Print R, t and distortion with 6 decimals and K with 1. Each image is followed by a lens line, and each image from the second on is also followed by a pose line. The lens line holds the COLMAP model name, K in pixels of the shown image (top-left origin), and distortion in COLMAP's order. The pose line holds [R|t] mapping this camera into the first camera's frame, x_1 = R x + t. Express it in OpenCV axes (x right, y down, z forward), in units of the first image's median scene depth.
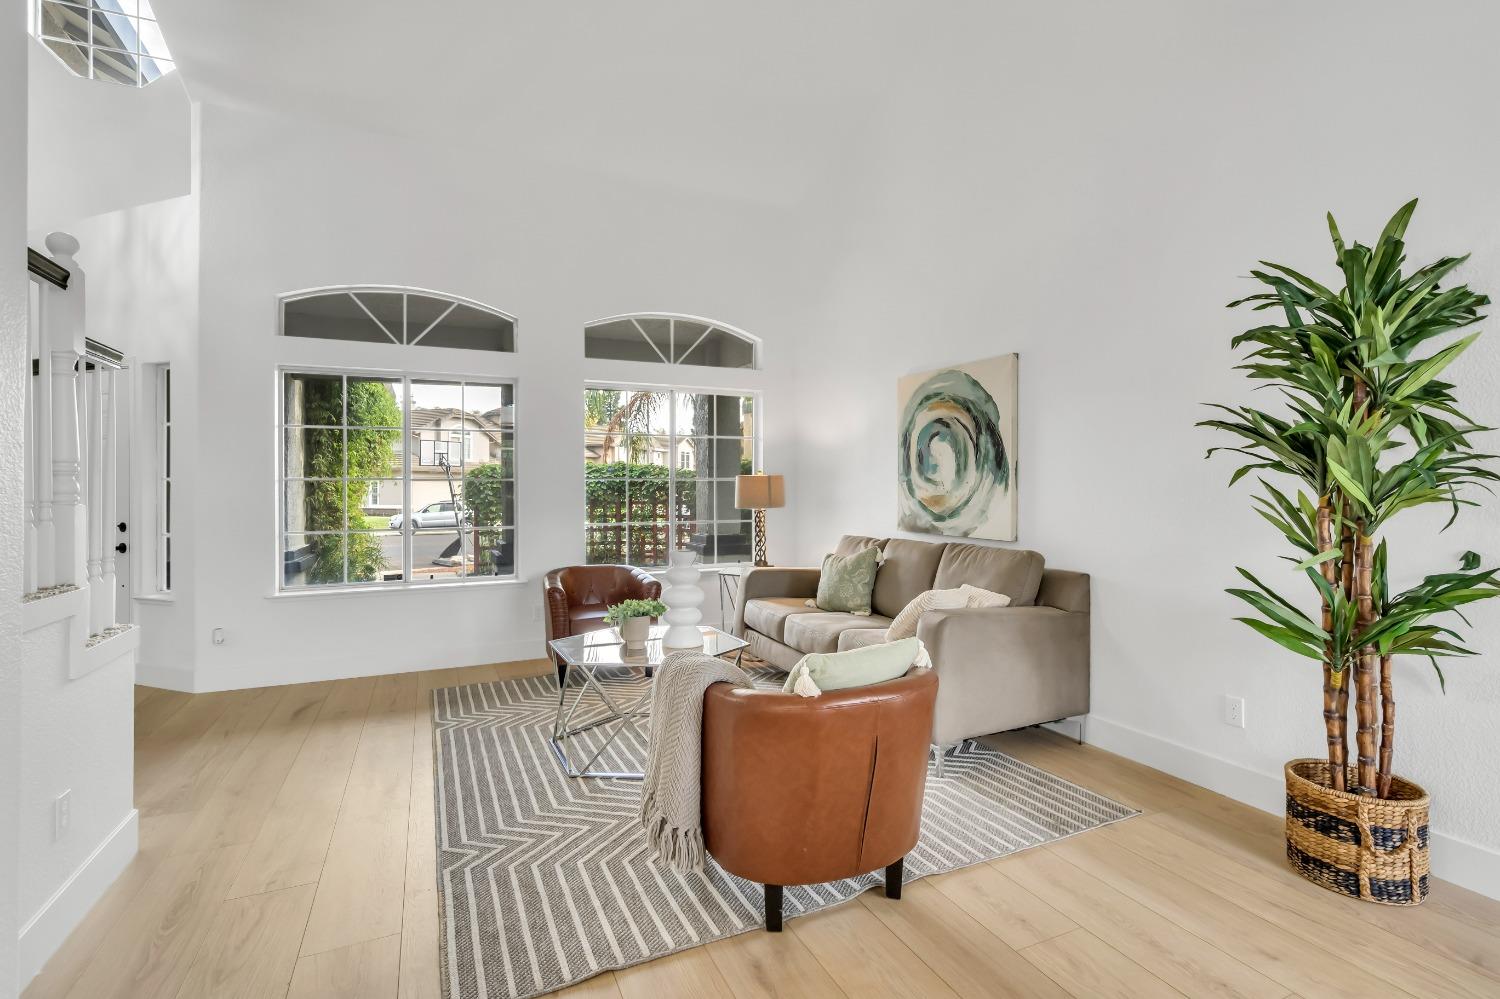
lens RADIAL K [[712.8, 0, 756.4], [0, 712.8, 488.2], [0, 0, 1]] dist [-0.006319, 0.001787]
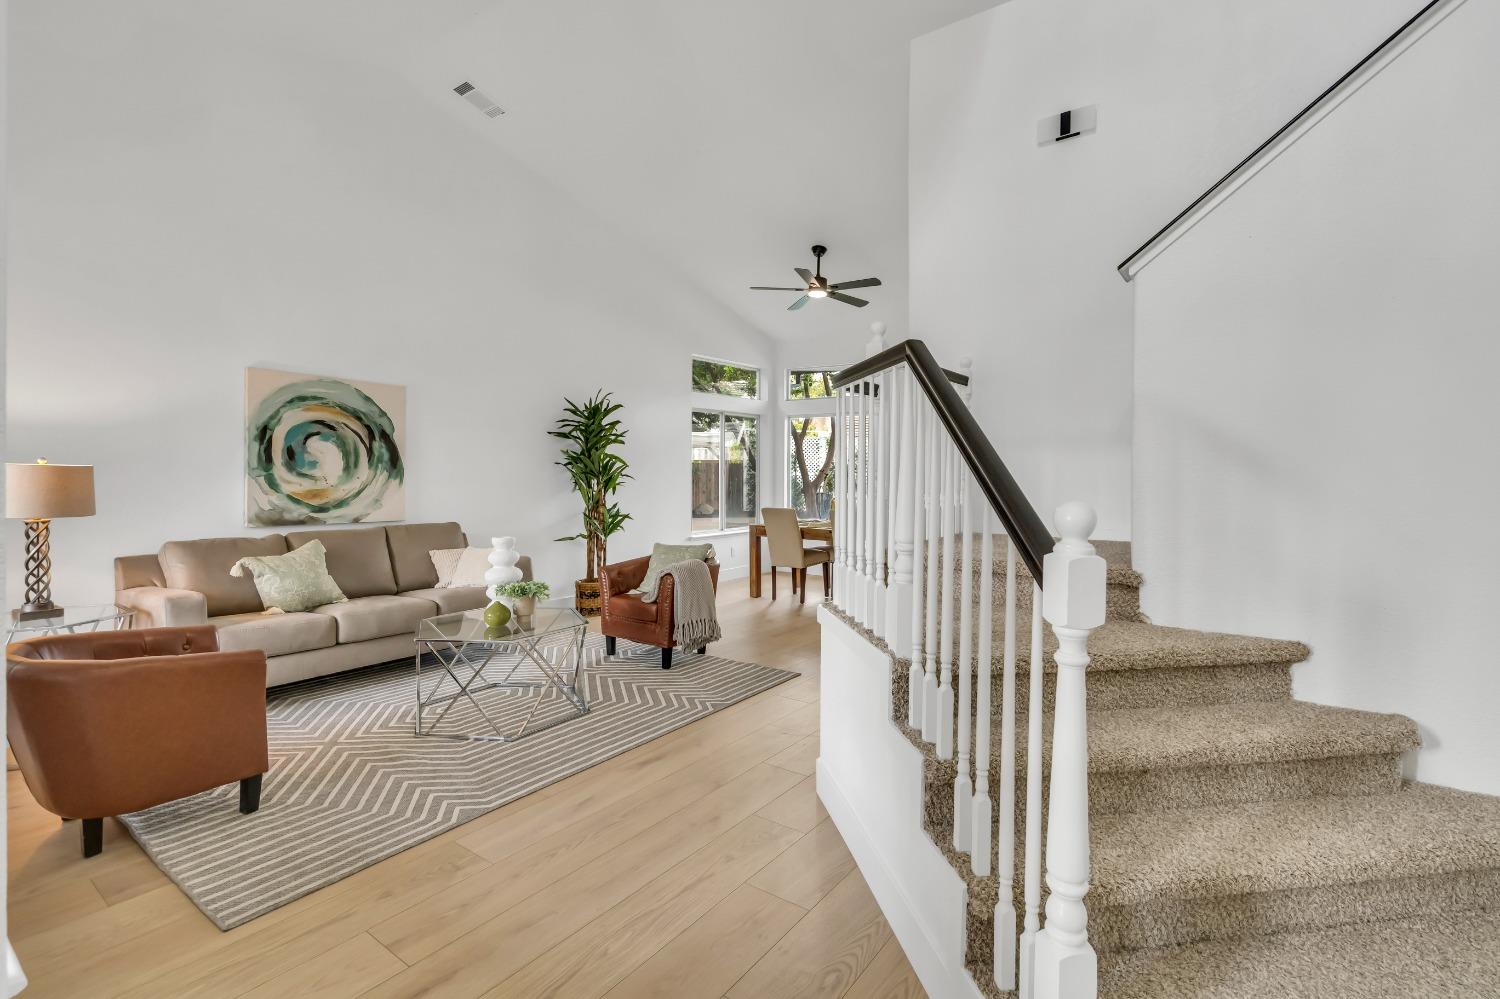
lens RADIAL K [[712.8, 0, 764.7], [0, 712.8, 497.1], [0, 0, 1]] dist [-0.006319, 0.001787]
pose [[-0.485506, -0.034550, 0.873551, -1.076309], [-0.007949, 0.999352, 0.035108, -0.022719], [-0.874197, 0.010101, -0.485466, 0.947513]]
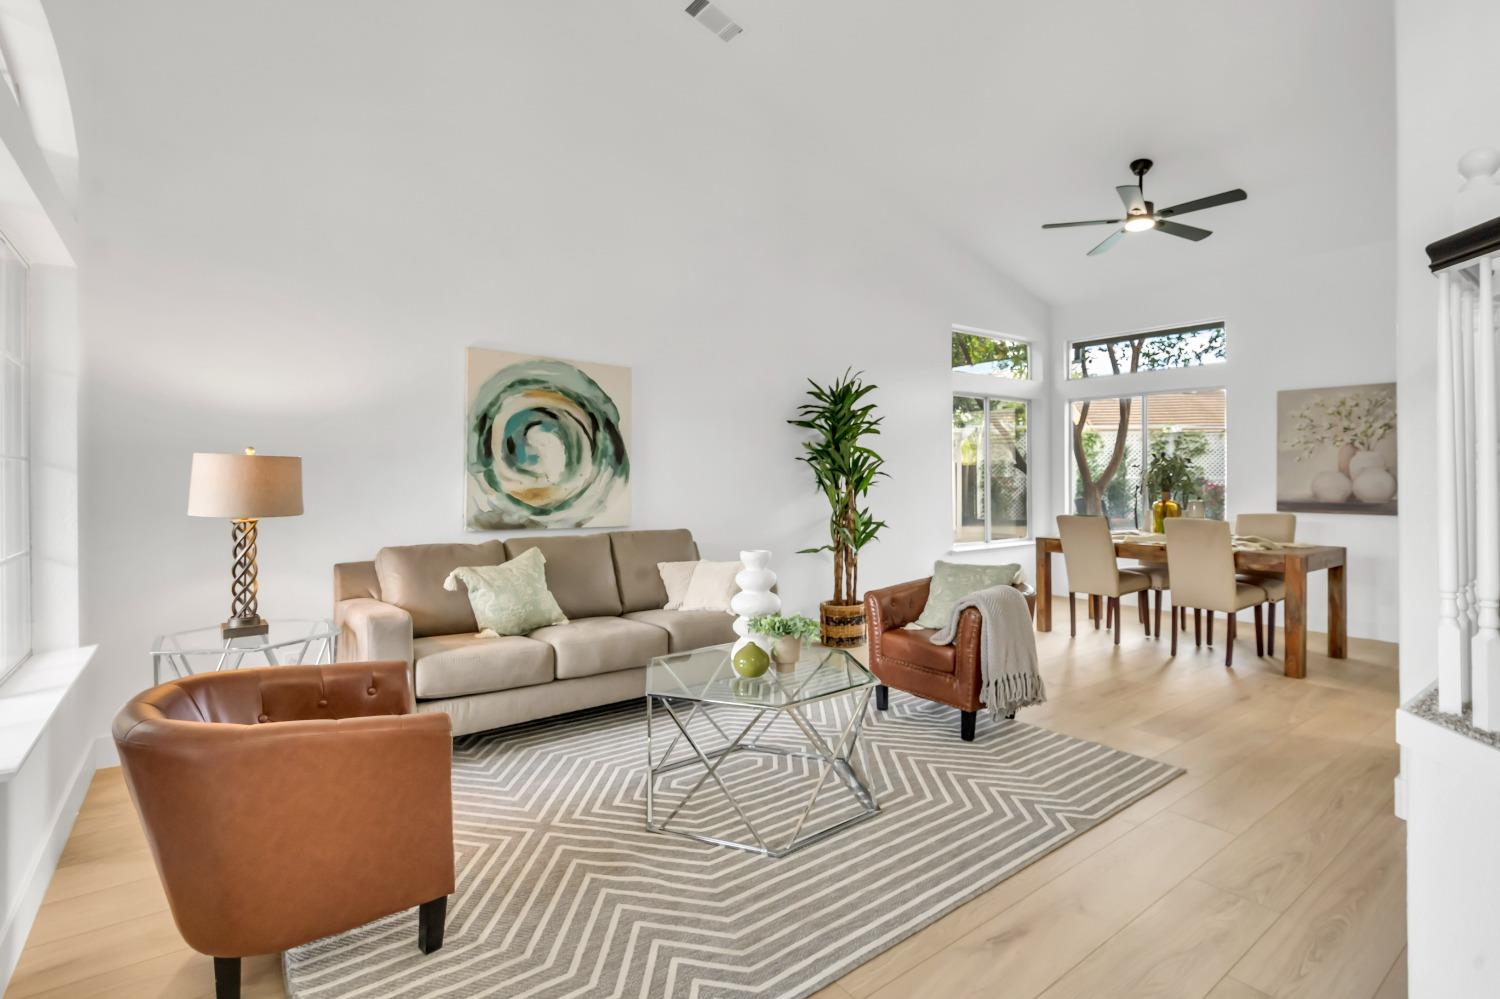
lens RADIAL K [[712.8, 0, 746.6], [0, 712.8, 506.6], [0, 0, 1]] dist [-0.006319, 0.001787]
pose [[-0.207287, -0.038612, 0.977518, -0.751612], [-0.002323, 0.999237, 0.038977, -0.002927], [-0.978277, 0.005809, -0.207219, 0.944014]]
